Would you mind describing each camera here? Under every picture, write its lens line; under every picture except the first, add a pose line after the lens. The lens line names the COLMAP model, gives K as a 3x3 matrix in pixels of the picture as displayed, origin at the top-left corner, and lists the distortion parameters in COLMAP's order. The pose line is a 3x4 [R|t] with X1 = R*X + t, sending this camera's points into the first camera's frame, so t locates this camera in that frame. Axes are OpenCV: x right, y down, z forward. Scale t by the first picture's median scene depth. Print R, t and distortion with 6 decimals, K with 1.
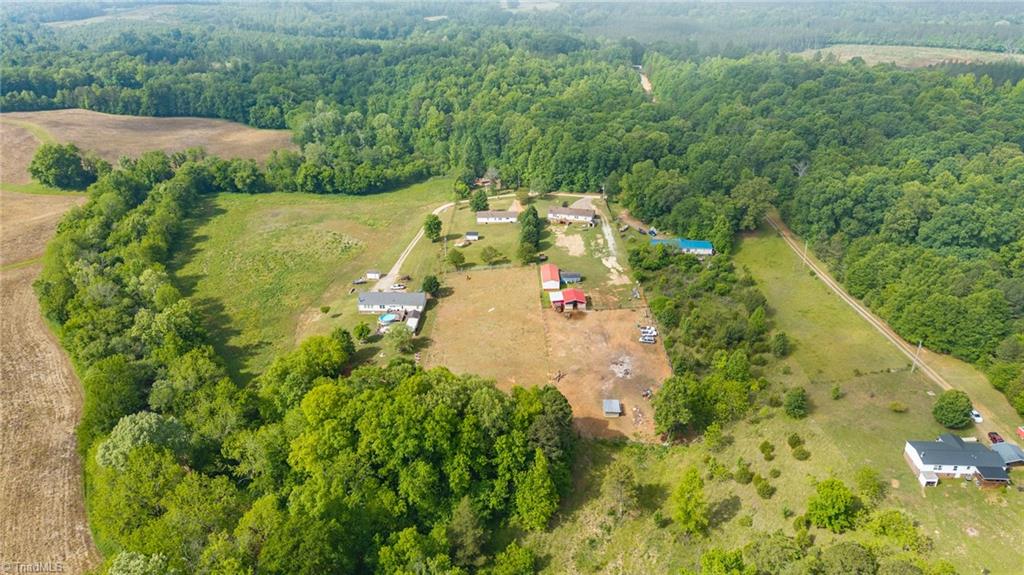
lens RADIAL K [[687.0, 0, 512.0], [0, 687.0, 287.5], [0, 0, 1]] dist [0.006587, -0.006535]
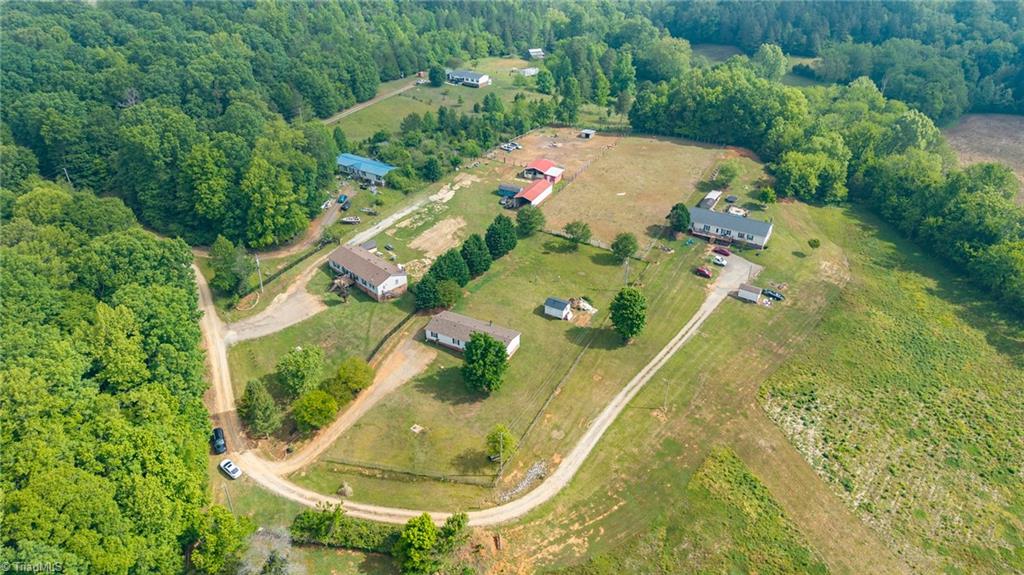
lens RADIAL K [[687.0, 0, 512.0], [0, 687.0, 287.5], [0, 0, 1]] dist [0.006587, -0.006535]
pose [[-0.885097, -0.229016, 0.405161, -0.210082], [0.206361, 0.587181, 0.782709, -0.447763], [-0.417155, 0.776383, -0.472452, 1.105689]]
